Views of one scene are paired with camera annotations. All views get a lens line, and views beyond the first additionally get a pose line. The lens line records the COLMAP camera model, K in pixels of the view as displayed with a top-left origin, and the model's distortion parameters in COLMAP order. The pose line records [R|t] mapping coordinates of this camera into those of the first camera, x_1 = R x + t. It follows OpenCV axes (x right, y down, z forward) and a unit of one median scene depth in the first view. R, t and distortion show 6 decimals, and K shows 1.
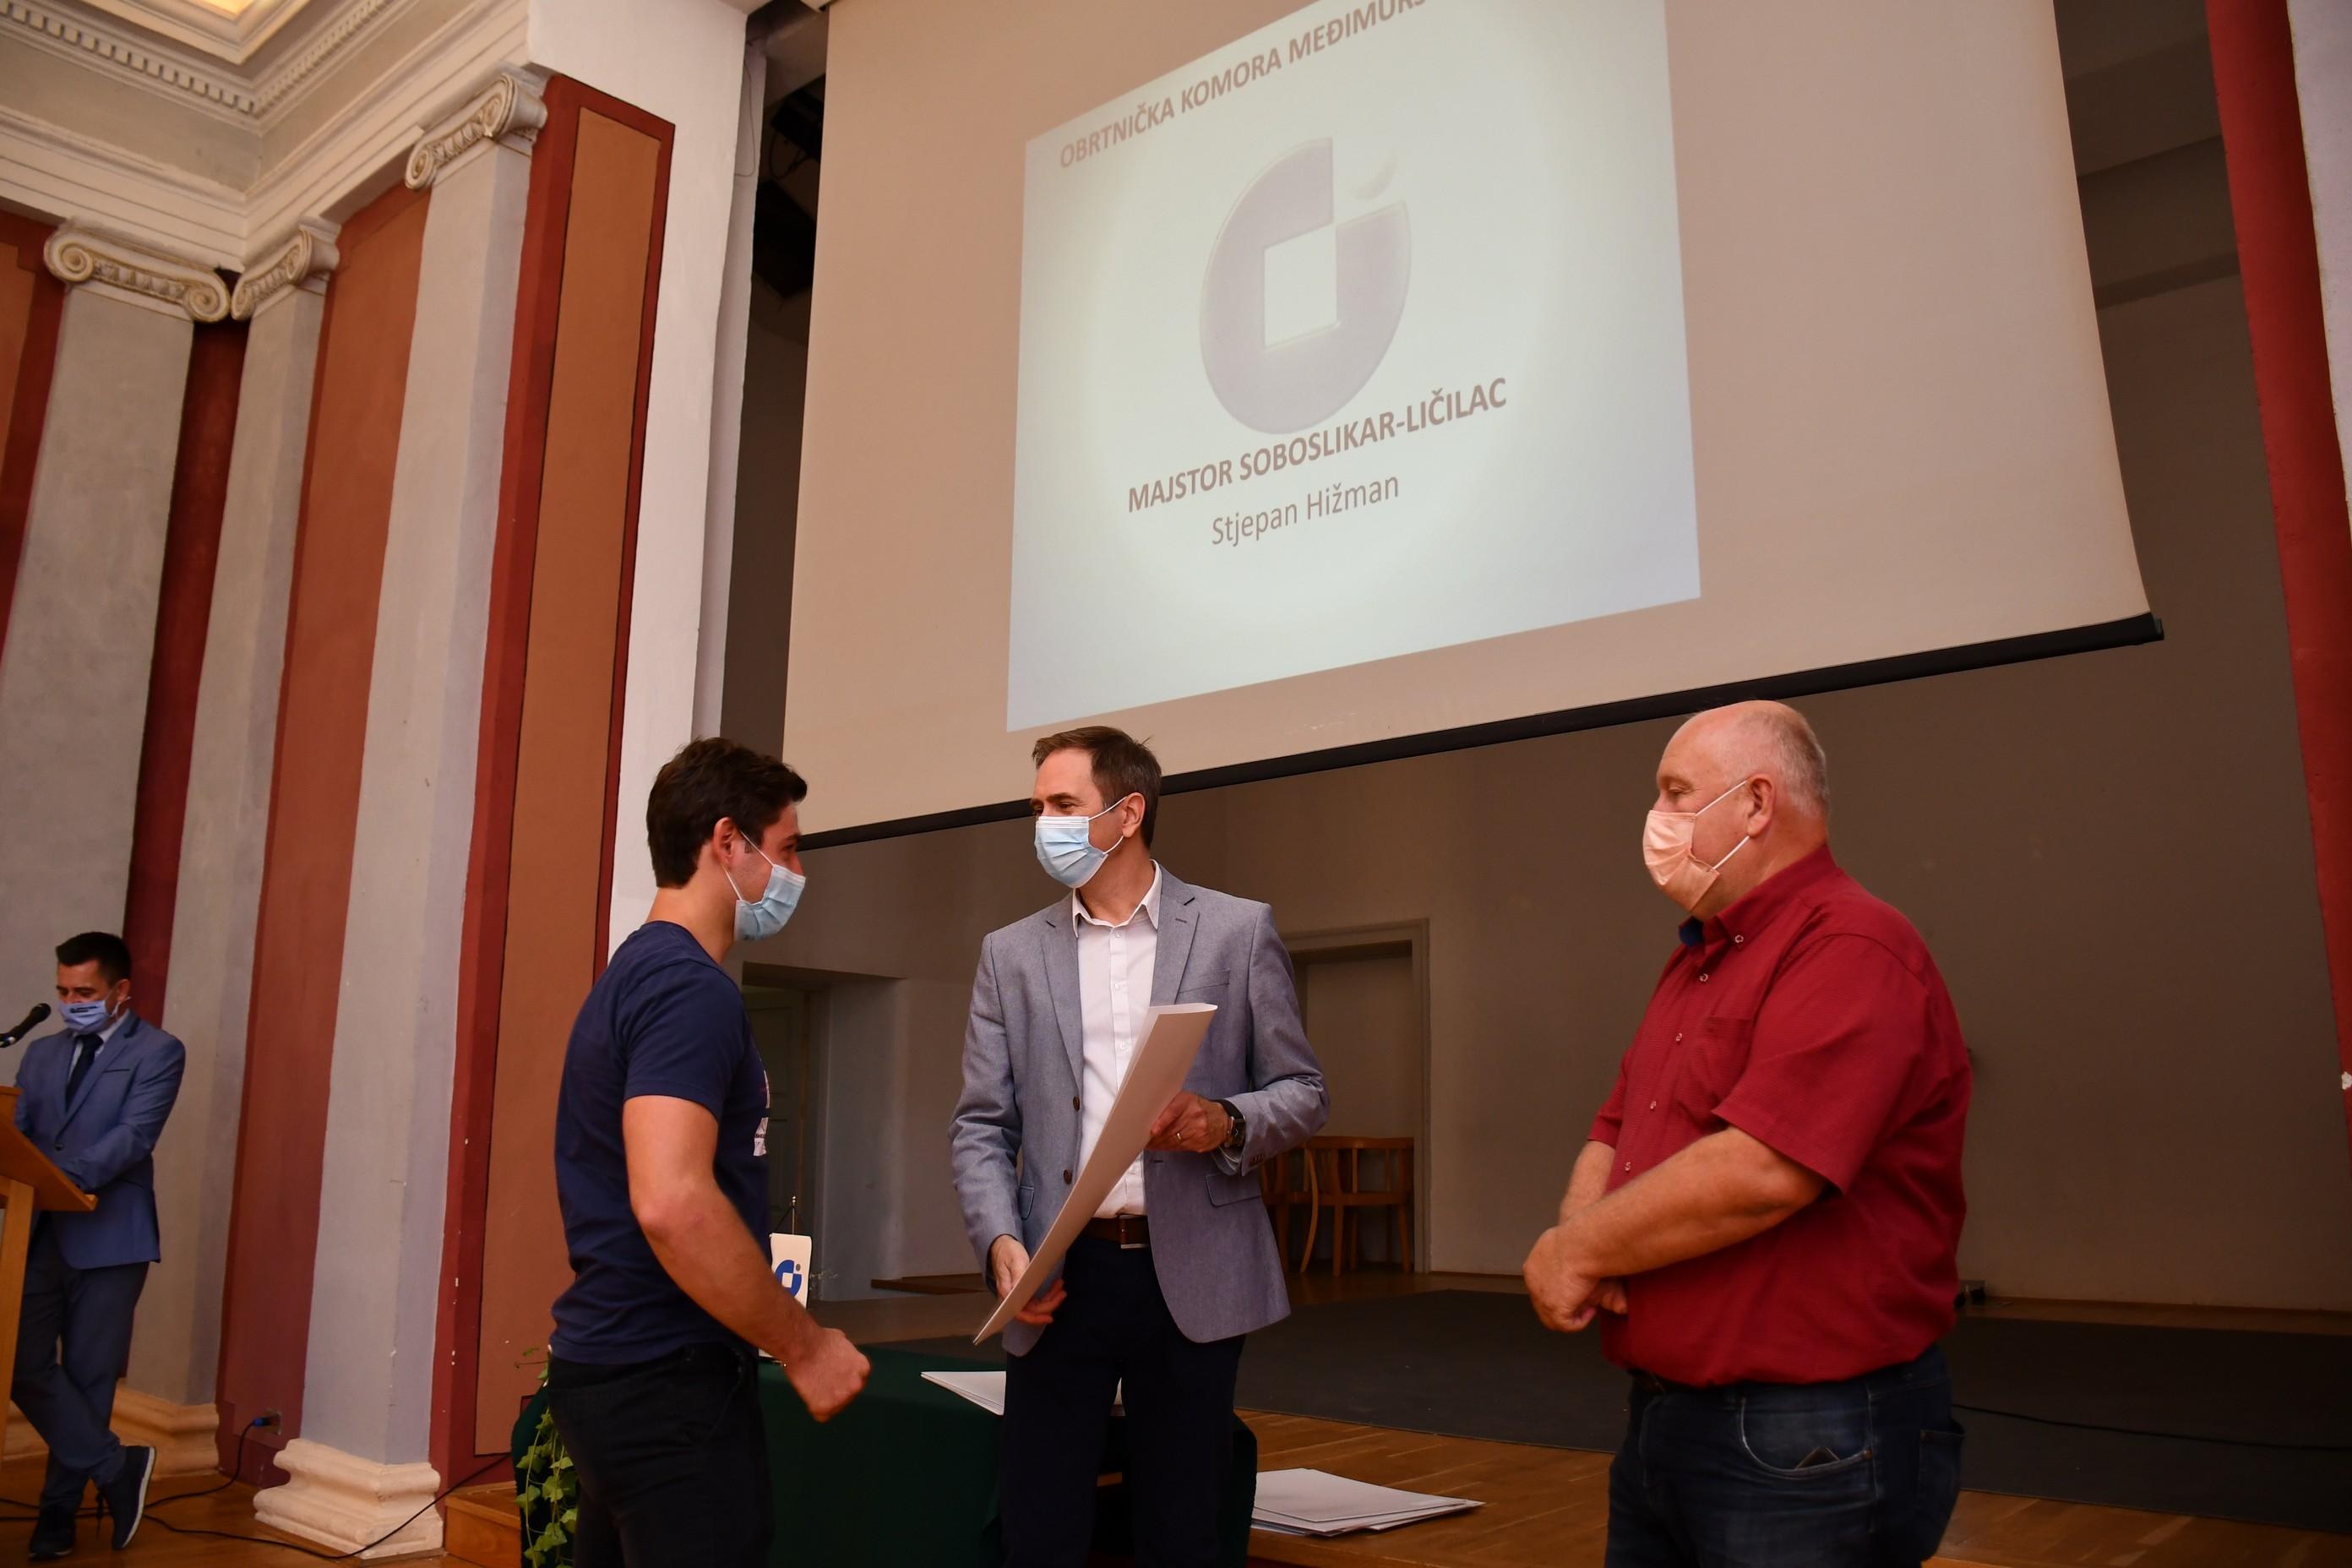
lens RADIAL K [[1839.2, 0, 1155.8], [0, 1839.2, 780.2], [0, 0, 1]] dist [-0.146113, 0.103259]
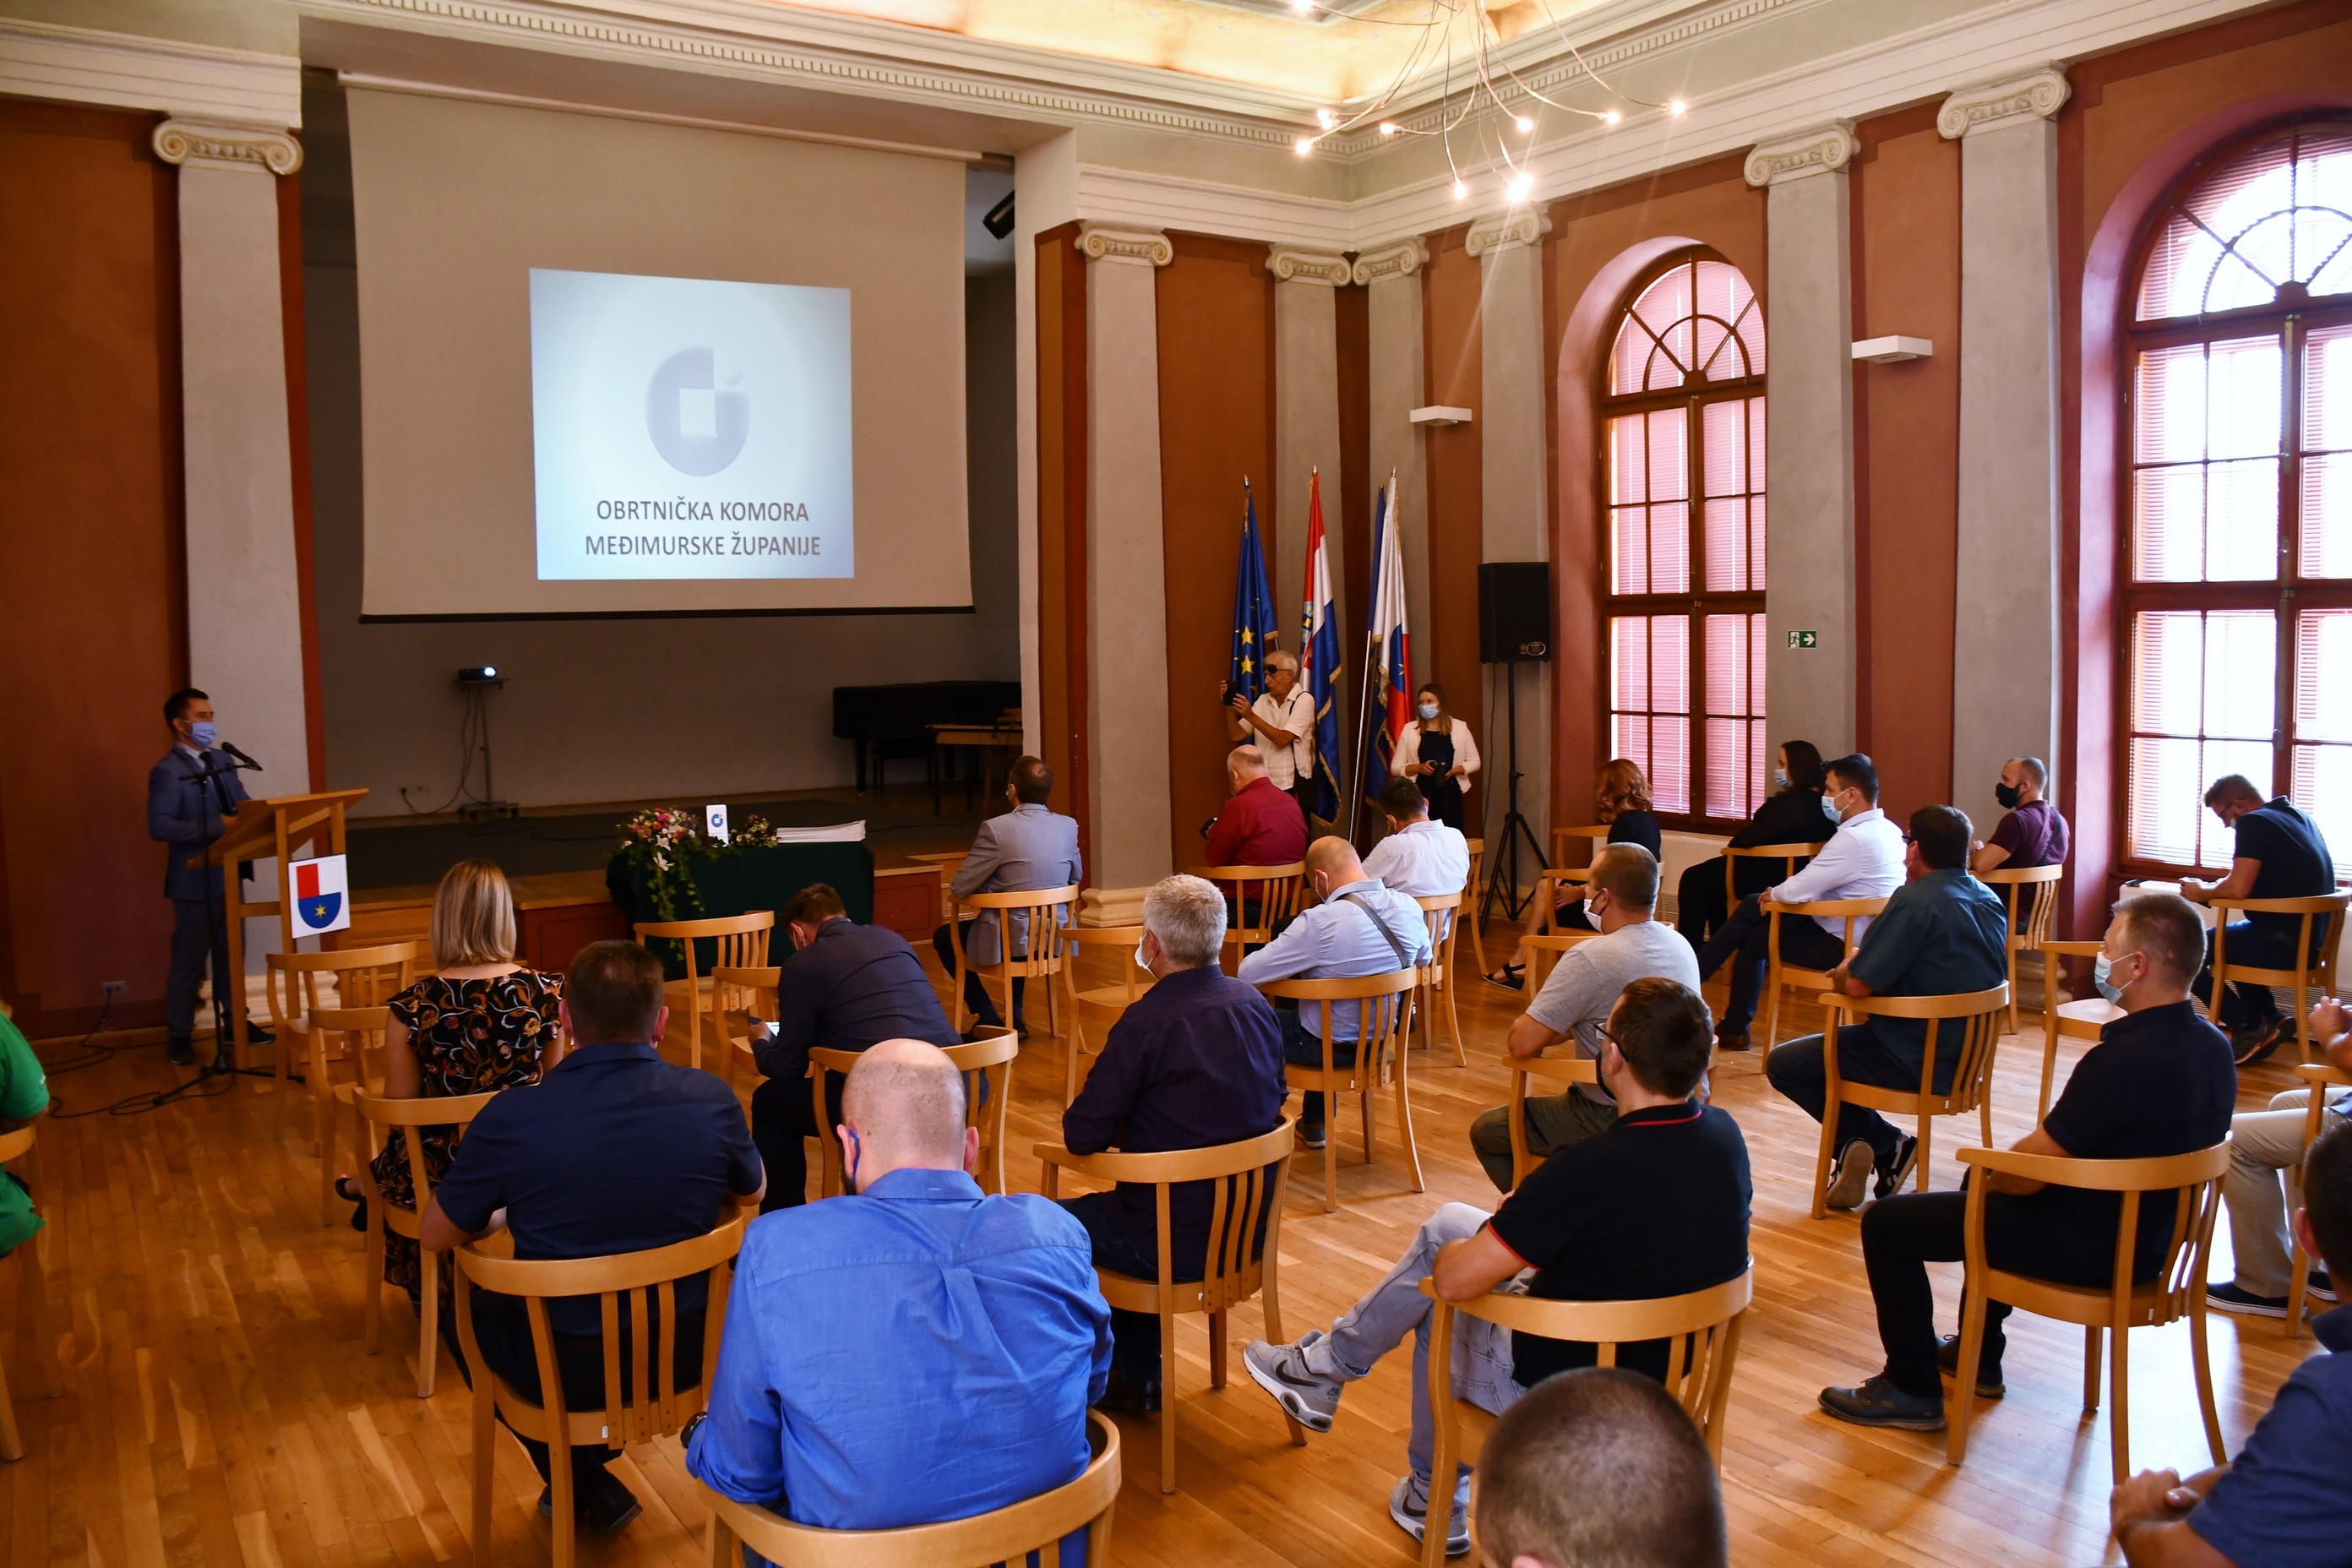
lens RADIAL K [[1839.2, 0, 1155.8], [0, 1839.2, 780.2], [0, 0, 1]] dist [-0.146113, 0.103259]
pose [[0.270457, -0.089299, 0.958582, -2.124154], [-0.167905, 0.976054, 0.138300, -0.230266], [-0.947977, -0.198354, 0.248987, -0.278460]]
